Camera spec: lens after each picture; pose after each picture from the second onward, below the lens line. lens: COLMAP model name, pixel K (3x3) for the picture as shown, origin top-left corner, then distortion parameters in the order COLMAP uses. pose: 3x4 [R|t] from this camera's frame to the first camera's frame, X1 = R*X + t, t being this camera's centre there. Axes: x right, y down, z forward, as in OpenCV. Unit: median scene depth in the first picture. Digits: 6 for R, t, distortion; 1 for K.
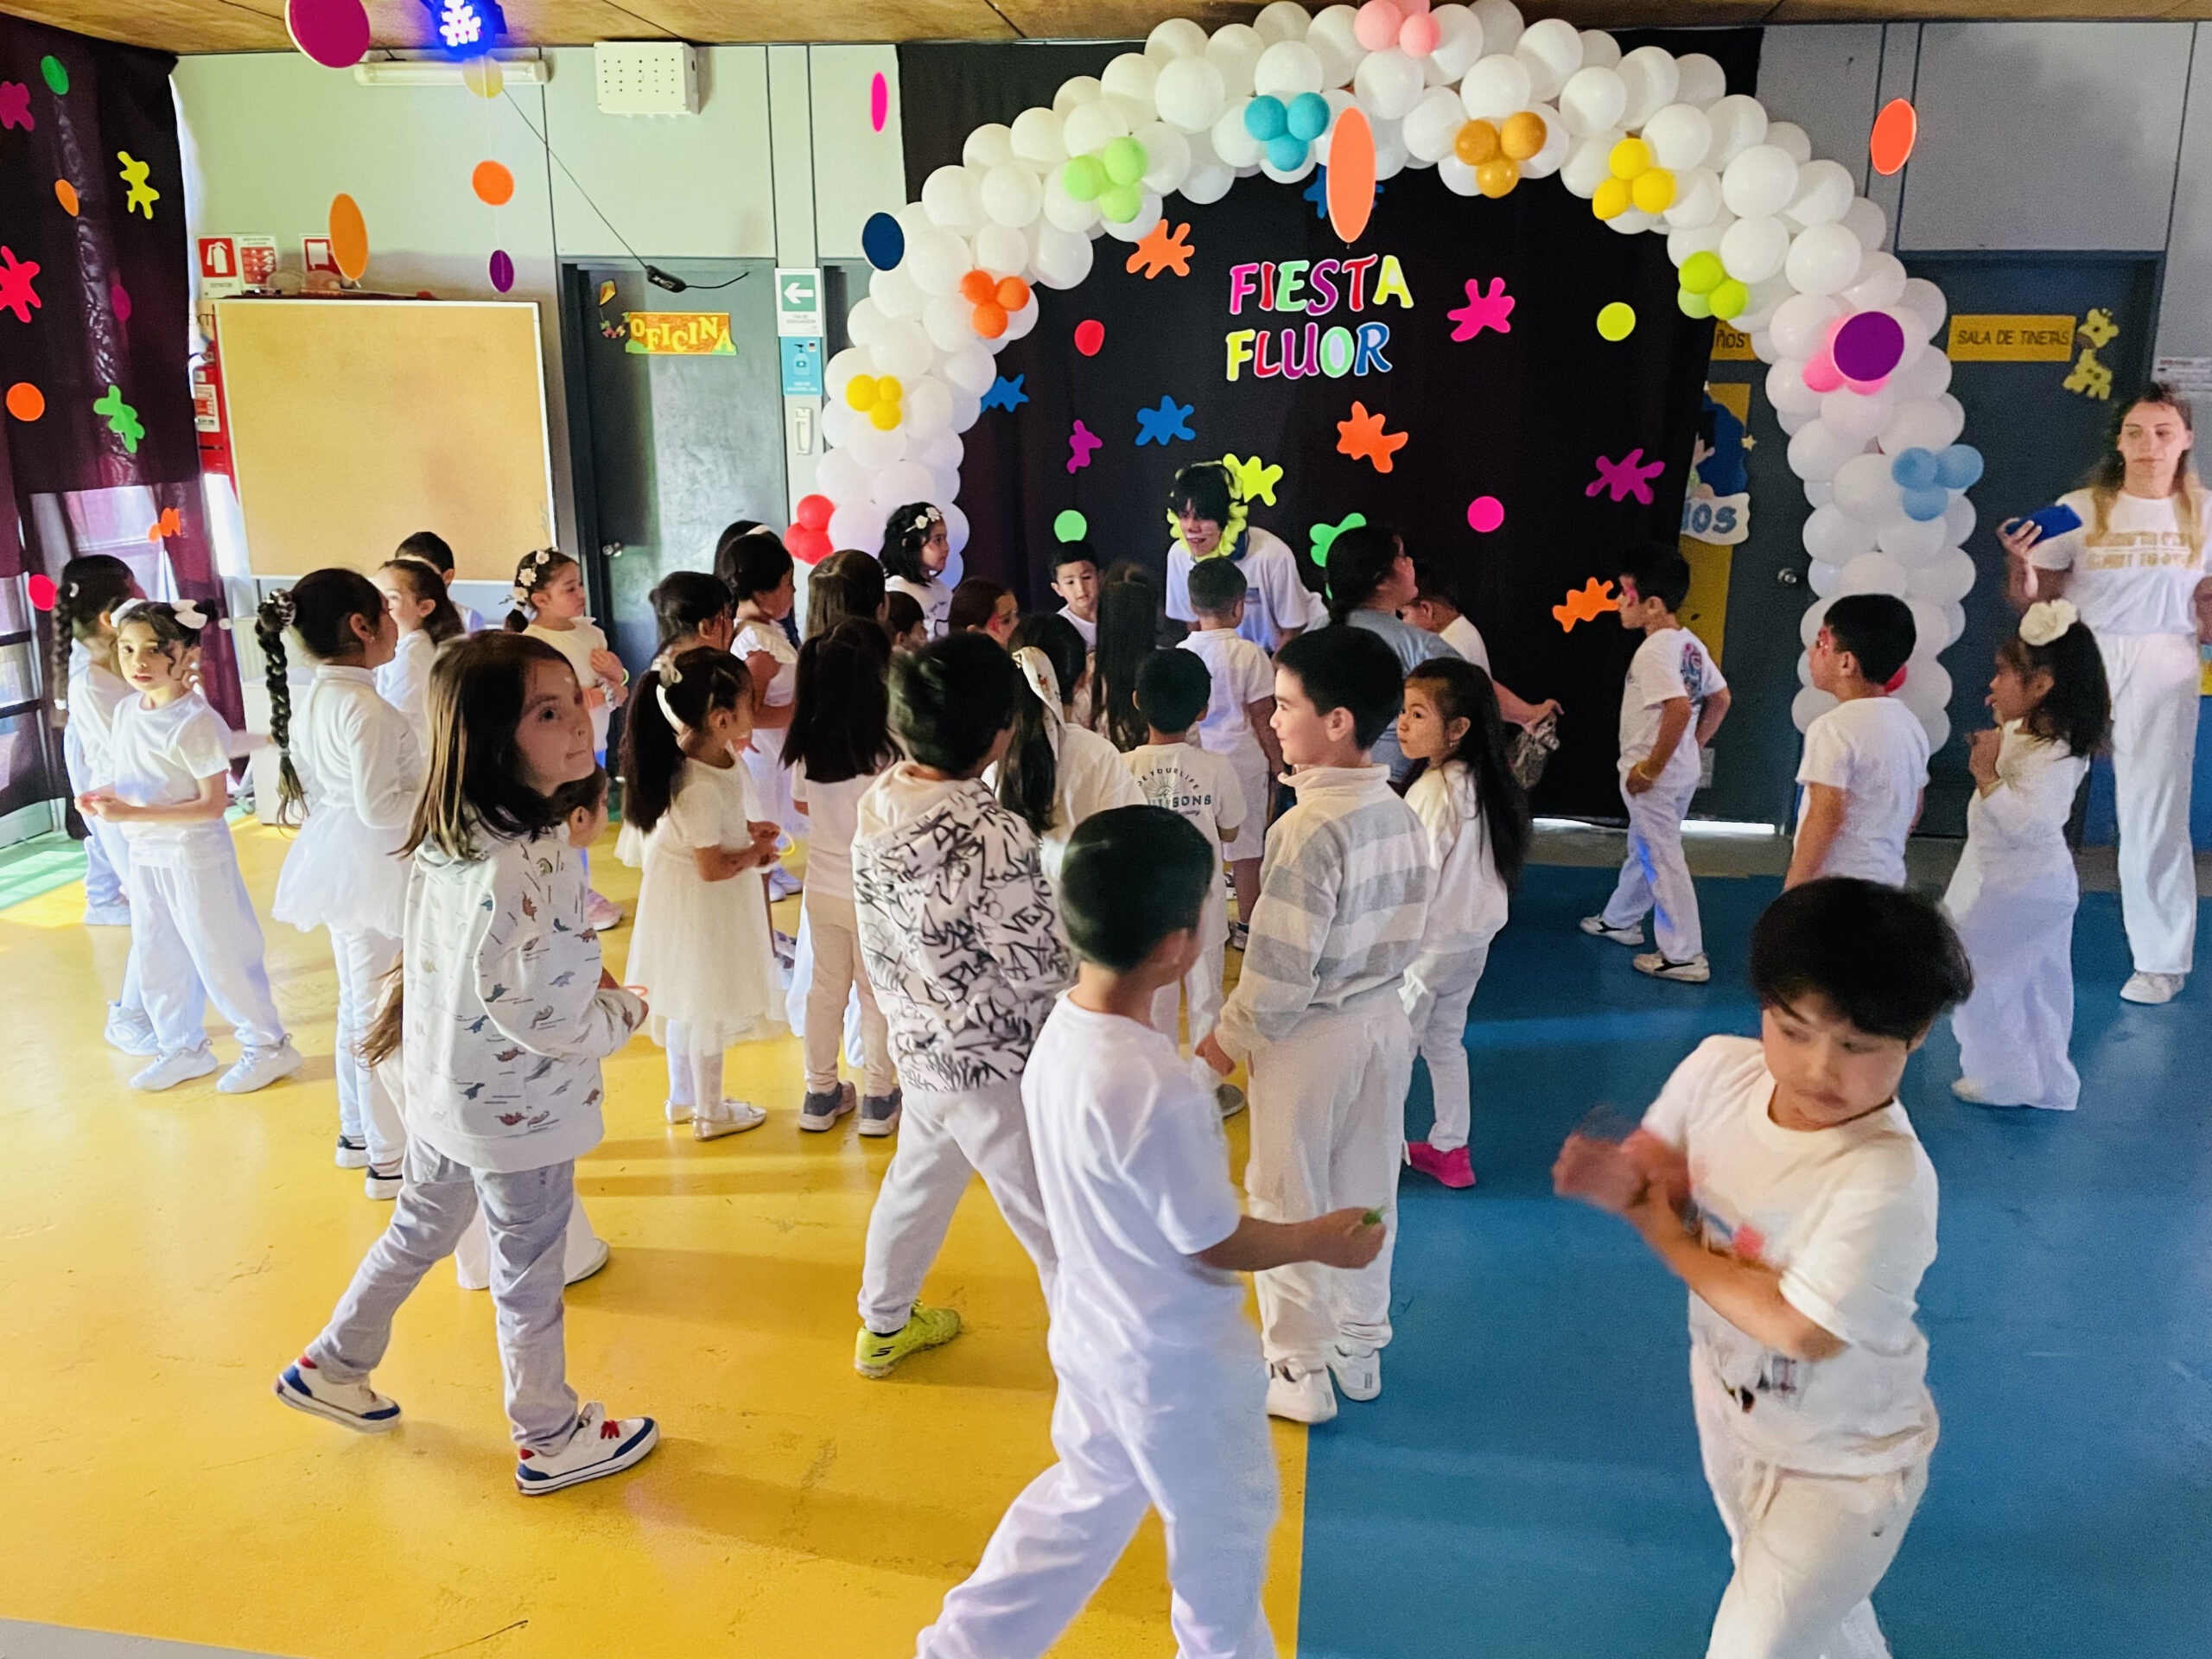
lens RADIAL K [[1656.9, 0, 1103.6], [0, 1656.9, 831.9], [0, 0, 1]] dist [0.091842, -0.131999]
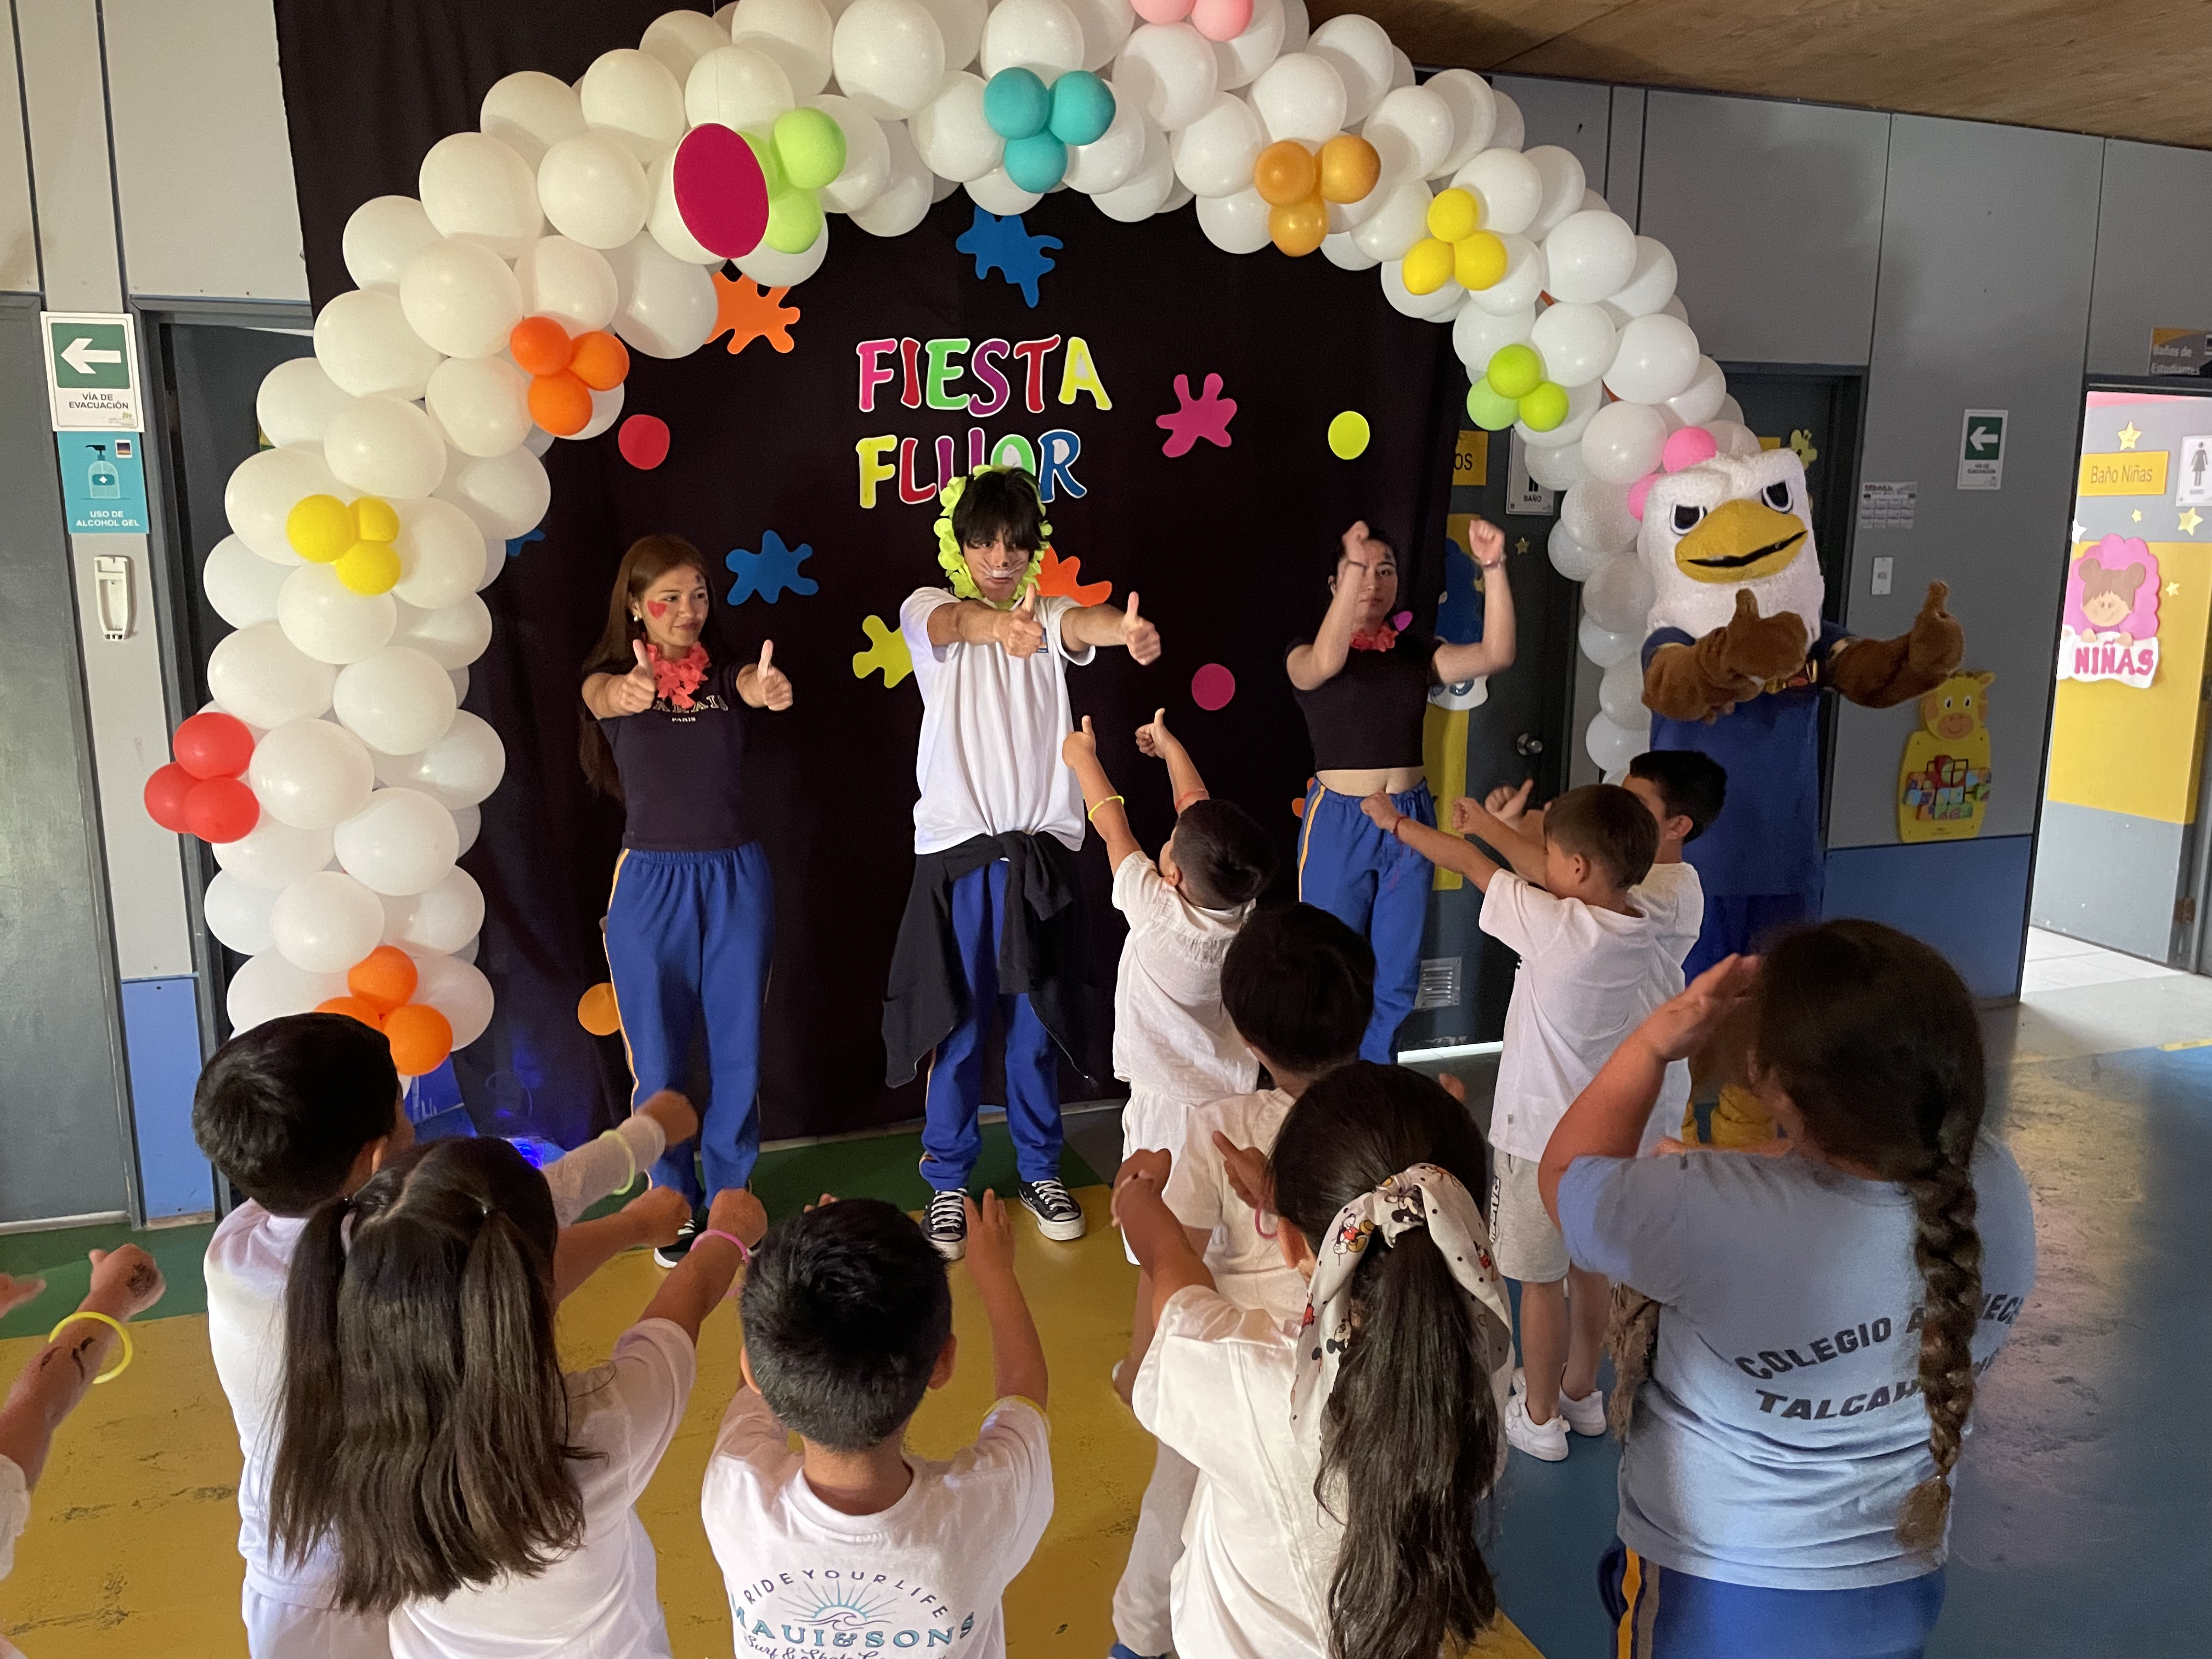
lens RADIAL K [[1656.9, 0, 1103.6], [0, 1656.9, 831.9], [0, 0, 1]] dist [0.091842, -0.131999]
pose [[0.881880, -0.091480, 0.462514, -0.165148], [0.127282, 0.990765, -0.046727, -0.099698], [-0.453968, 0.100077, 0.885380, 0.382295]]
